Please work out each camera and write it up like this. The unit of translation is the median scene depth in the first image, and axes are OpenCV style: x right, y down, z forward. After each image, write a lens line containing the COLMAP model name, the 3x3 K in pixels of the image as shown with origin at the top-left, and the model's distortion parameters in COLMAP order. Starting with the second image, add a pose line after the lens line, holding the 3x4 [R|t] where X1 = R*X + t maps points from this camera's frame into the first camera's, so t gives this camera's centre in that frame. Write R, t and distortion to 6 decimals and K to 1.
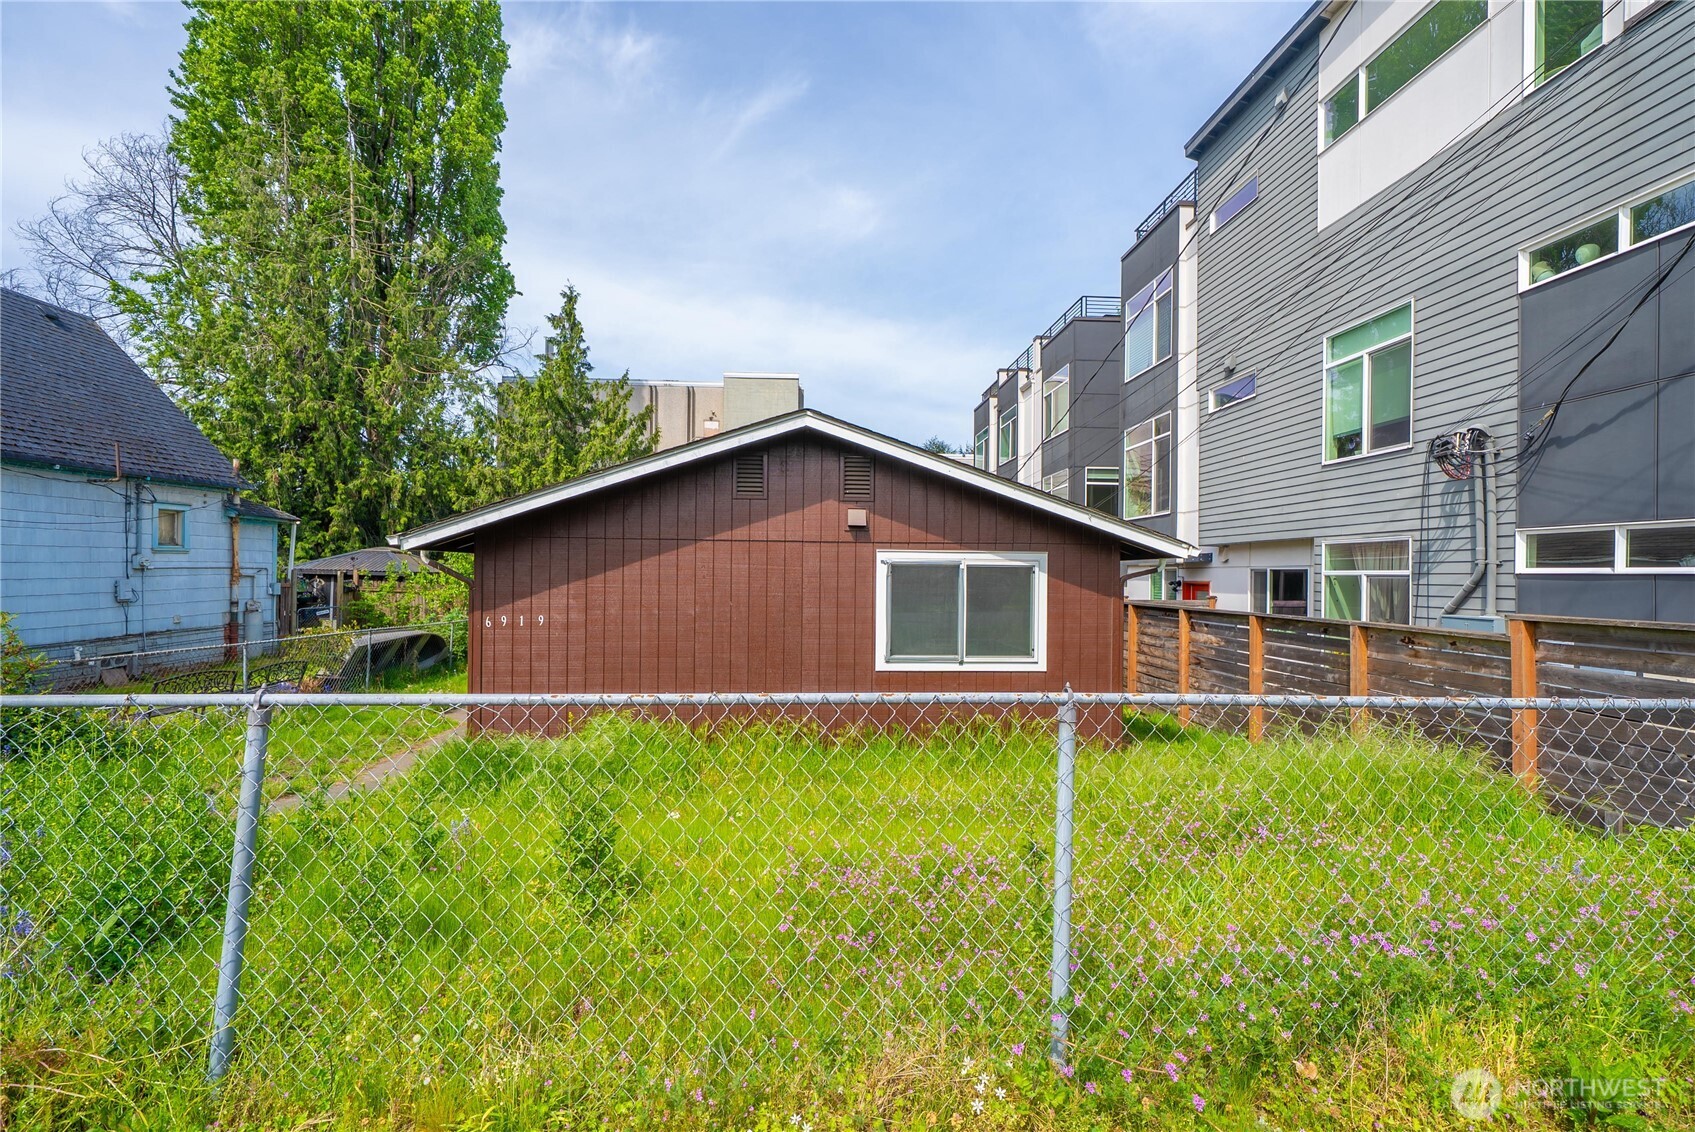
lens RADIAL K [[748.1, 0, 847.5], [0, 748.1, 566.0], [0, 0, 1]] dist [0.000669, 0.000112]
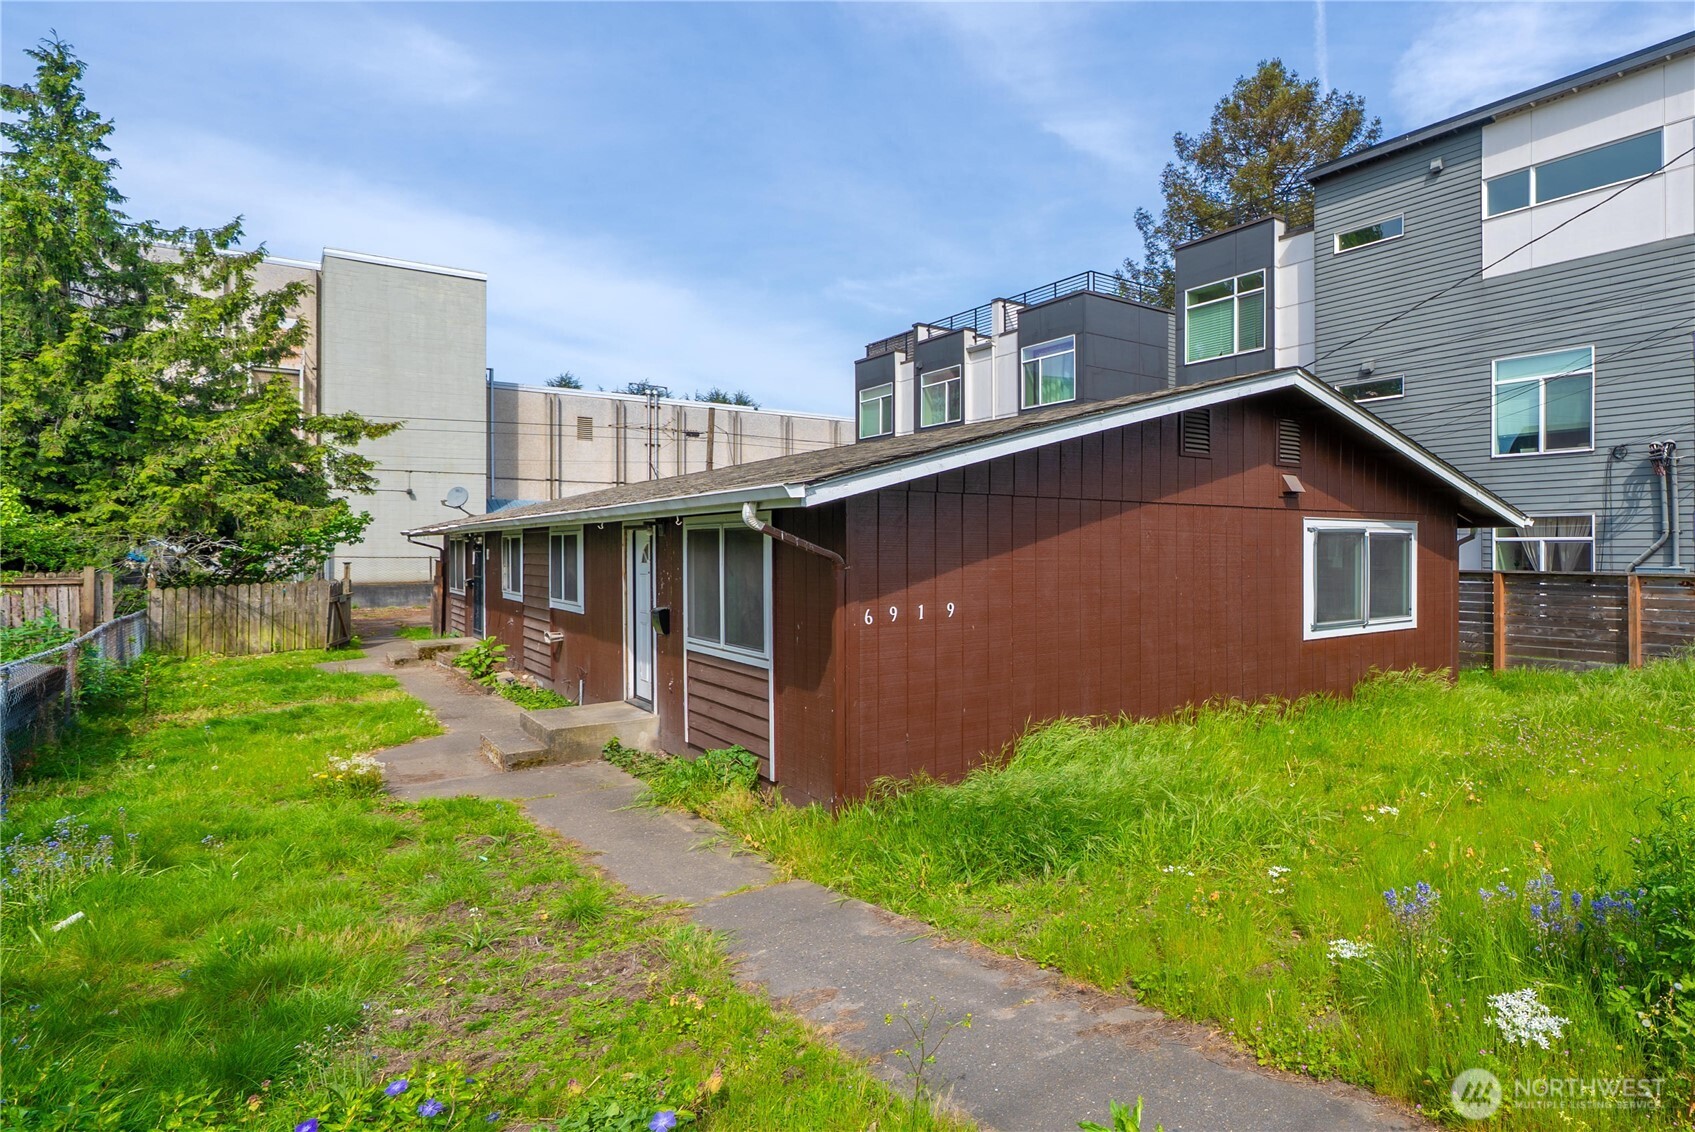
lens RADIAL K [[835.8, 0, 848.1], [0, 835.8, 539.9], [0, 0, 1]] dist [0.000879, 0.001133]
pose [[0.795392, -0.003563, 0.606085, -1.141126], [-0.000020, 0.999983, 0.005905, 0.001711], [-0.606096, -0.004709, 0.795378, 0.505736]]
